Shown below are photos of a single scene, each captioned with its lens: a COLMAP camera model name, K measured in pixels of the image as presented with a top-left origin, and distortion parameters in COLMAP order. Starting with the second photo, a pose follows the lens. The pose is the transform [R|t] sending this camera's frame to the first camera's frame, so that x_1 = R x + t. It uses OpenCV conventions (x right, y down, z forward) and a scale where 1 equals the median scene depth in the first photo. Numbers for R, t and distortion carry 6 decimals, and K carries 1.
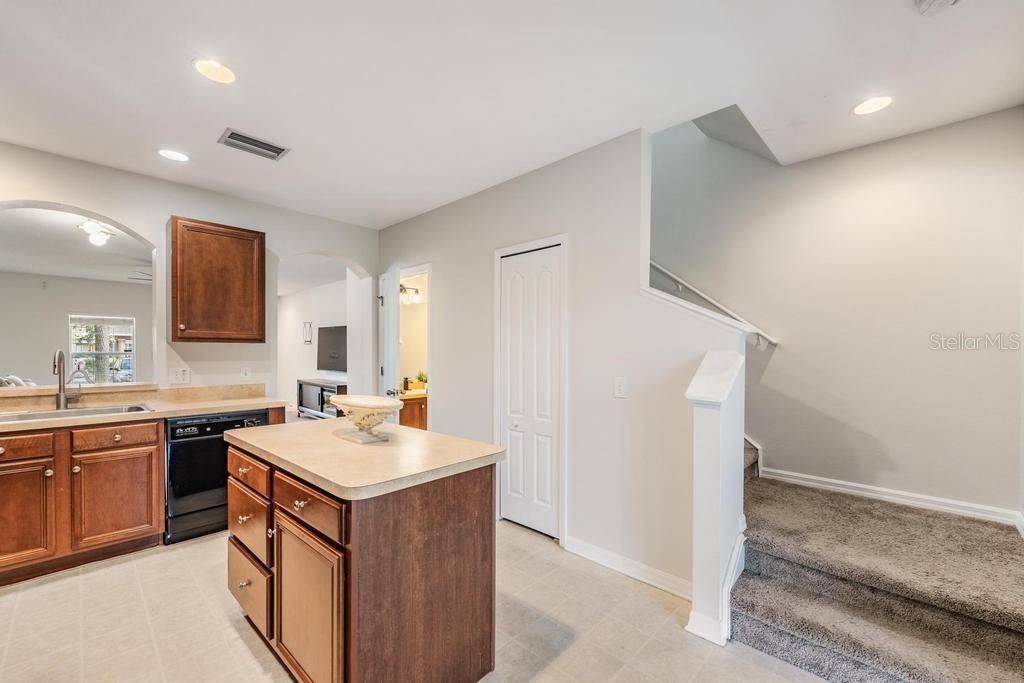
lens RADIAL K [[419.4, 0, 512.9], [0, 419.4, 355.6], [0, 0, 1]] dist [-0.000706, 0.000093]
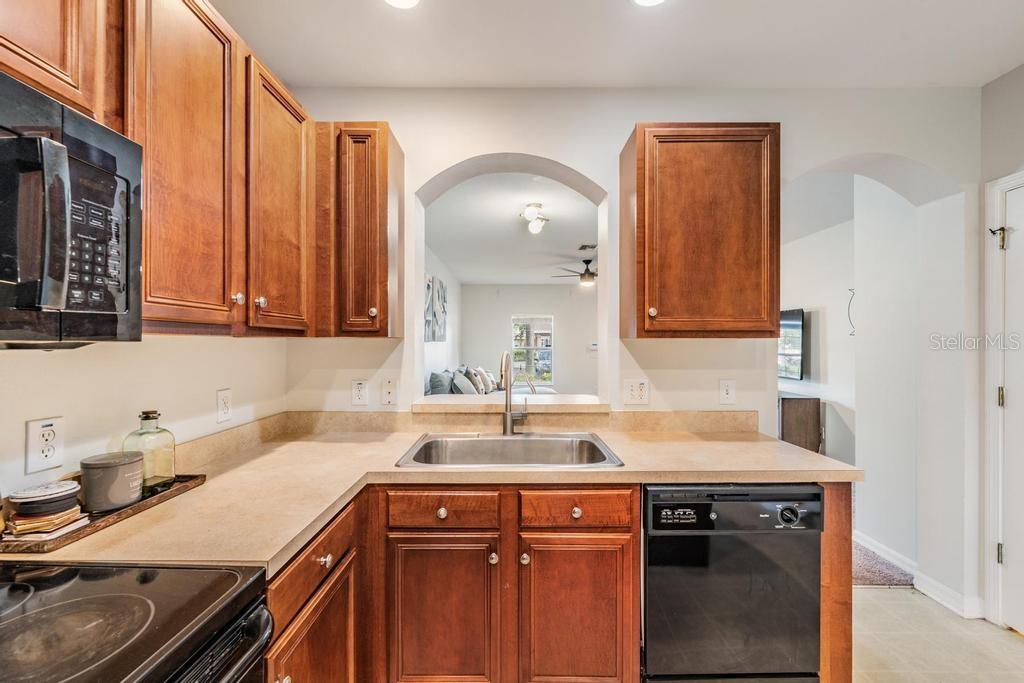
lens RADIAL K [[416.3, 0, 511.5], [0, 416.3, 344.5], [0, 0, 1]] dist [-0.000094, 0.000422]
pose [[0.688284, -0.001475, -0.725440, -0.503588], [-0.005392, 0.999960, -0.007148, -0.018565], [0.725422, 0.008831, 0.688248, 0.464670]]
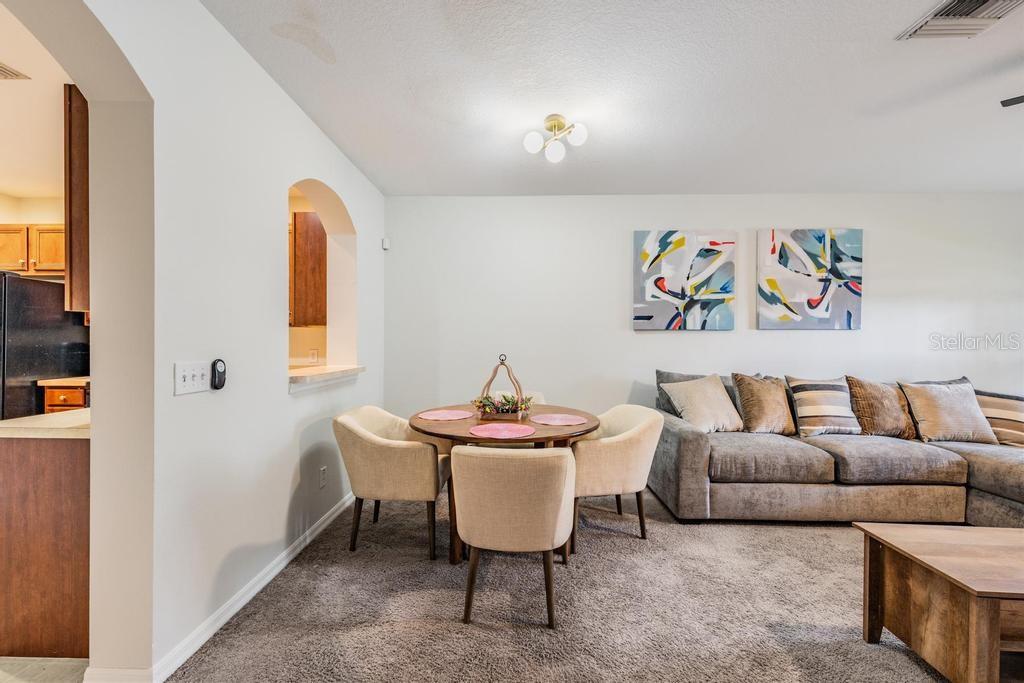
lens RADIAL K [[409.9, 0, 505.7], [0, 409.9, 339.7], [0, 0, 1]] dist [-0.000977, 0.000127]
pose [[-0.743318, -0.005801, -0.668913, -0.739471], [-0.014875, 0.999858, 0.007858, -0.011171], [0.668772, 0.015791, -0.743300, 1.922015]]
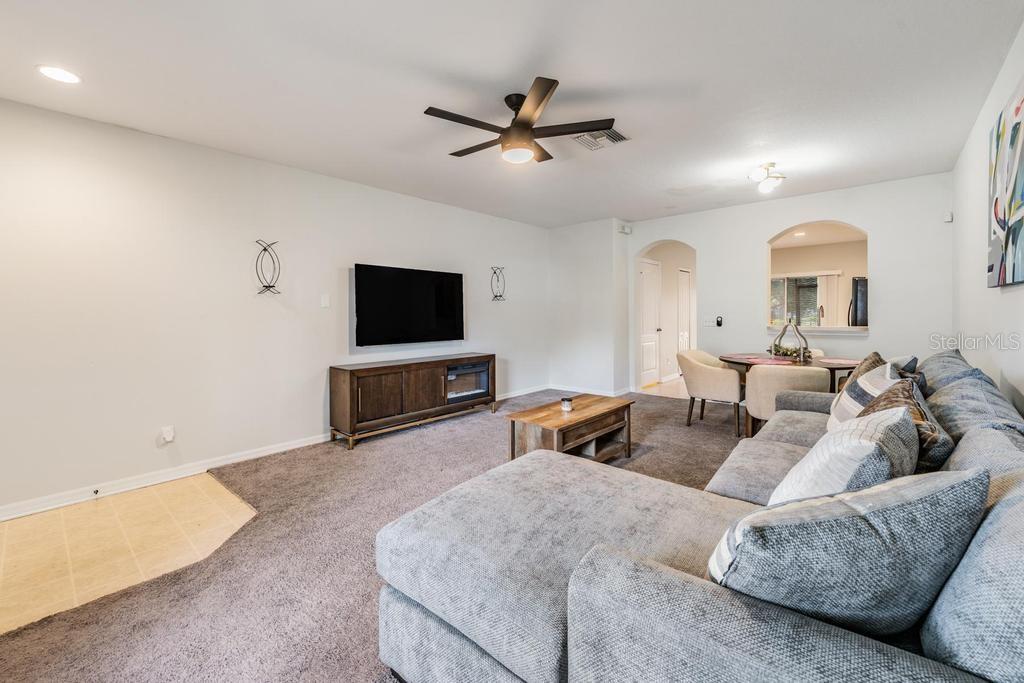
lens RADIAL K [[422.7, 0, 508.3], [0, 422.7, 321.0], [0, 0, 1]] dist [0.000115, 0.000099]
pose [[-0.039584, -0.021730, 0.998980, -2.633495], [0.019387, 0.999559, 0.022511, -0.012968], [-0.999028, 0.020258, -0.039145, 2.224203]]
